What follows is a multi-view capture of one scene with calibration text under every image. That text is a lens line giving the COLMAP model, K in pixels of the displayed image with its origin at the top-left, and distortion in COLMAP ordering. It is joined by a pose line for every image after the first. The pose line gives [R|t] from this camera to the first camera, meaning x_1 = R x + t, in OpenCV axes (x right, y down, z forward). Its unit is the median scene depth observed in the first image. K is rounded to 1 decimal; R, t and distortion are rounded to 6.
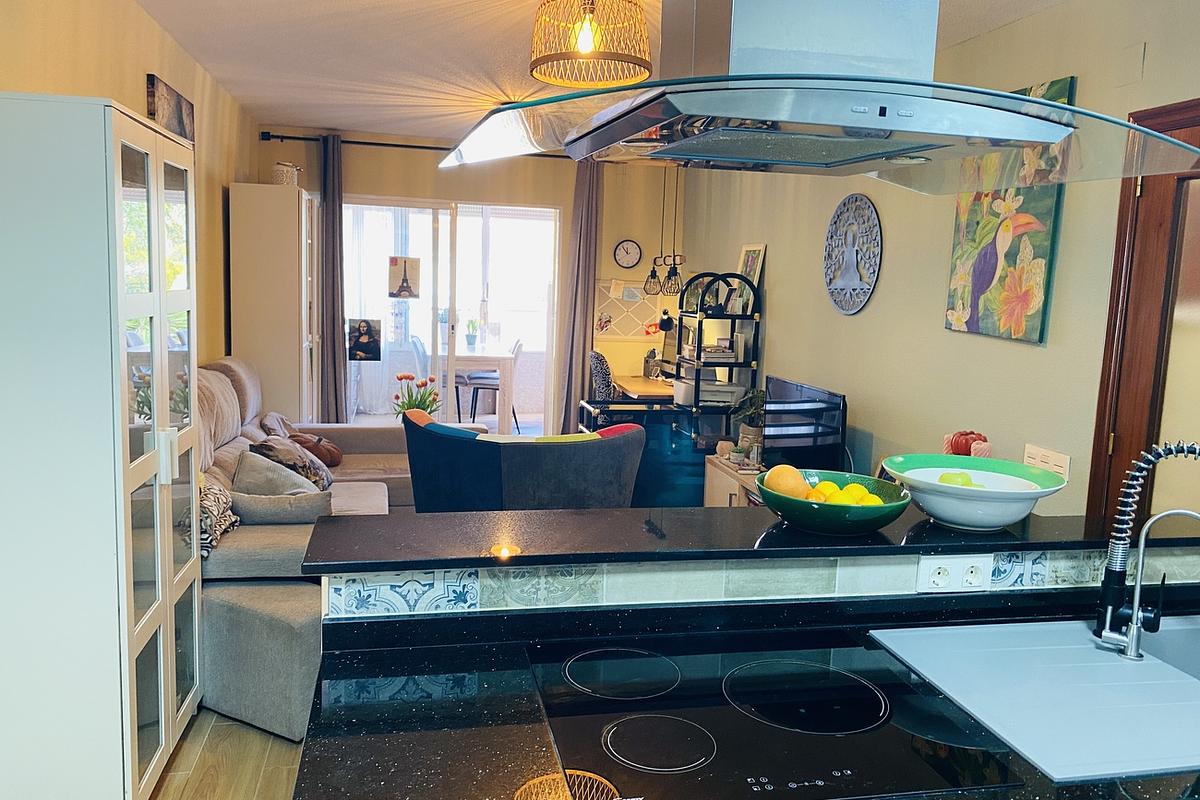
lens RADIAL K [[911.2, 0, 590.1], [0, 911.2, 391.5], [0, 0, 1]] dist [0.048717, -0.082465]
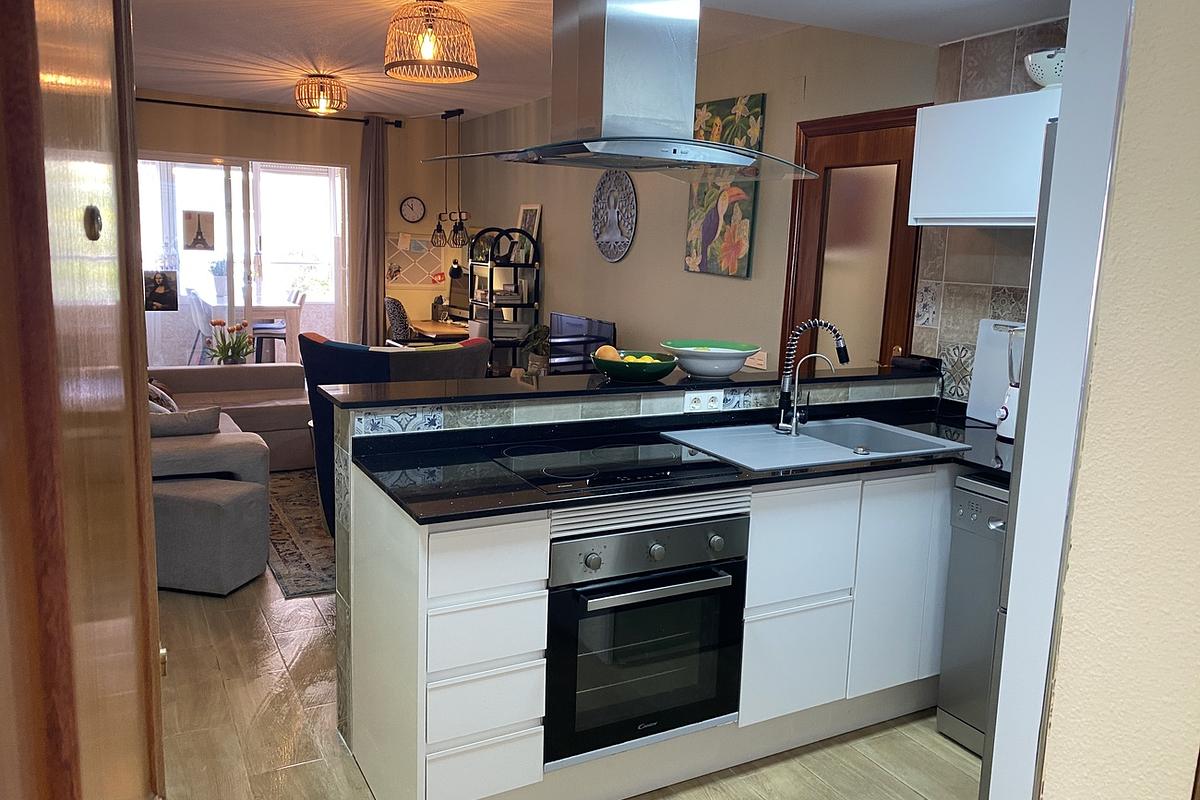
lens RADIAL K [[911.2, 0, 606.1], [0, 911.2, 392.0], [0, 0, 1]] dist [0.048717, -0.082465]
pose [[0.955853, -0.046811, 0.290093, -0.102547], [0.032957, 0.998079, 0.052462, 0.029944], [-0.291991, -0.040585, 0.955560, -0.219072]]
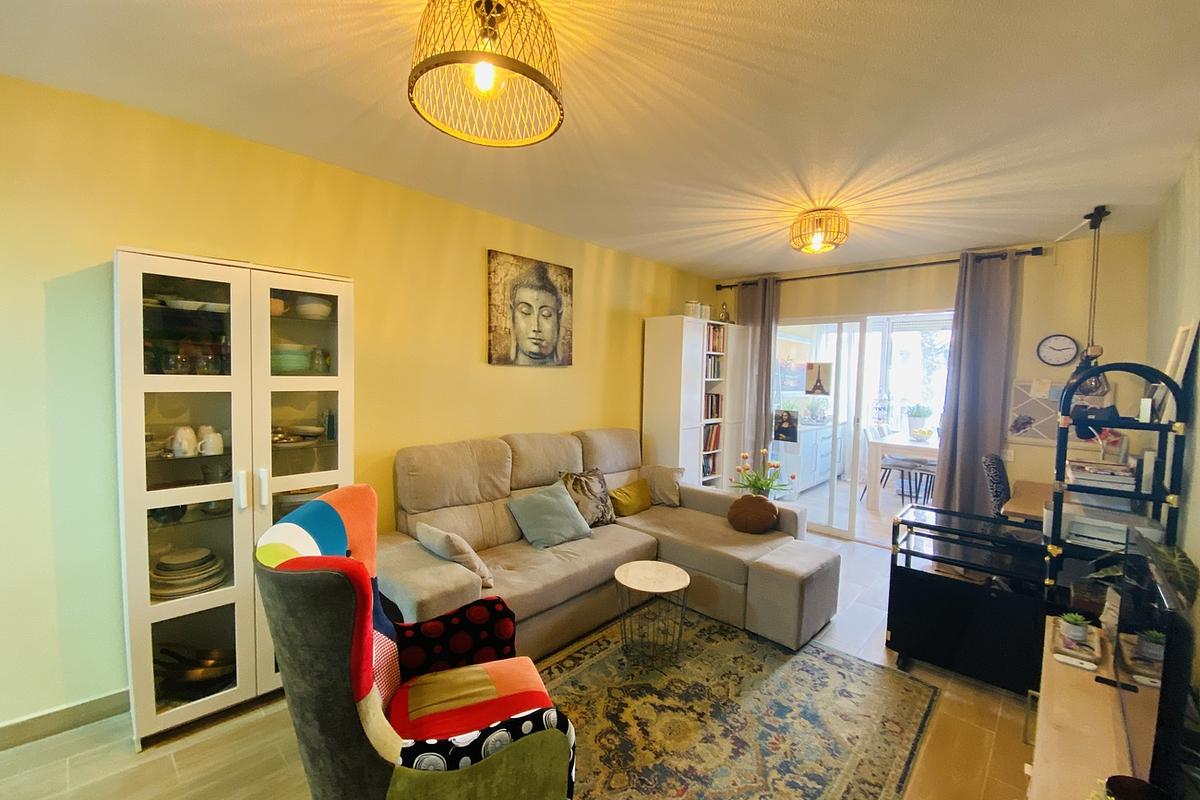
lens RADIAL K [[480.3, 0, 589.9], [0, 480.3, 403.1], [0, 0, 1]] dist [-0.025273, -0.002894]
pose [[0.558784, 0.026180, -0.828900, 0.249702], [-0.100268, 0.994302, -0.036189, -0.051135], [0.823229, 0.103334, 0.558225, 0.536278]]
